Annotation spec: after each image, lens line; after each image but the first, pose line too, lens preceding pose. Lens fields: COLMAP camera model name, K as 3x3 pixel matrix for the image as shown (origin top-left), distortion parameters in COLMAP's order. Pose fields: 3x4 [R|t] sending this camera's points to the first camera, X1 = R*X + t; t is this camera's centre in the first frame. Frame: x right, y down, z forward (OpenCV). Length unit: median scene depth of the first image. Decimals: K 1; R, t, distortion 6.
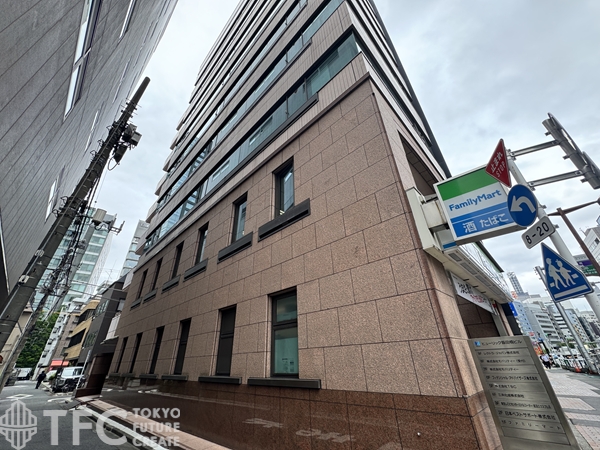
lens RADIAL K [[239.5, 0, 295.0], [0, 239.5, 229.1], [0, 0, 1]] dist [0.001022, 0.000298]
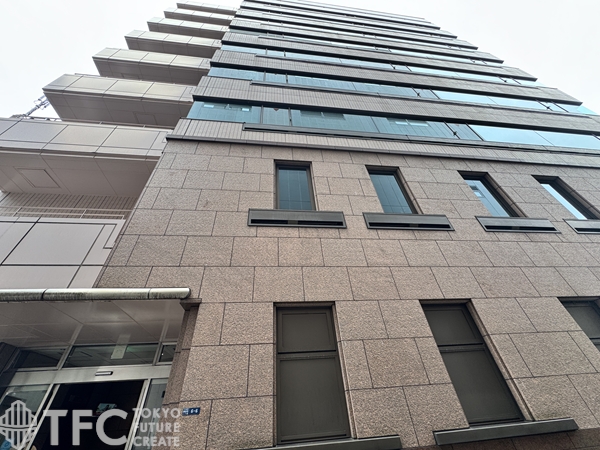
lens RADIAL K [[239.5, 0, 299.2], [0, 239.5, 221.6], [0, 0, 1]] dist [0.001022, 0.000298]
pose [[0.618699, 0.492865, 0.611798, -0.758844], [-0.332740, 0.869833, -0.364245, 0.380346], [-0.711685, 0.021788, 0.702161, 0.622748]]
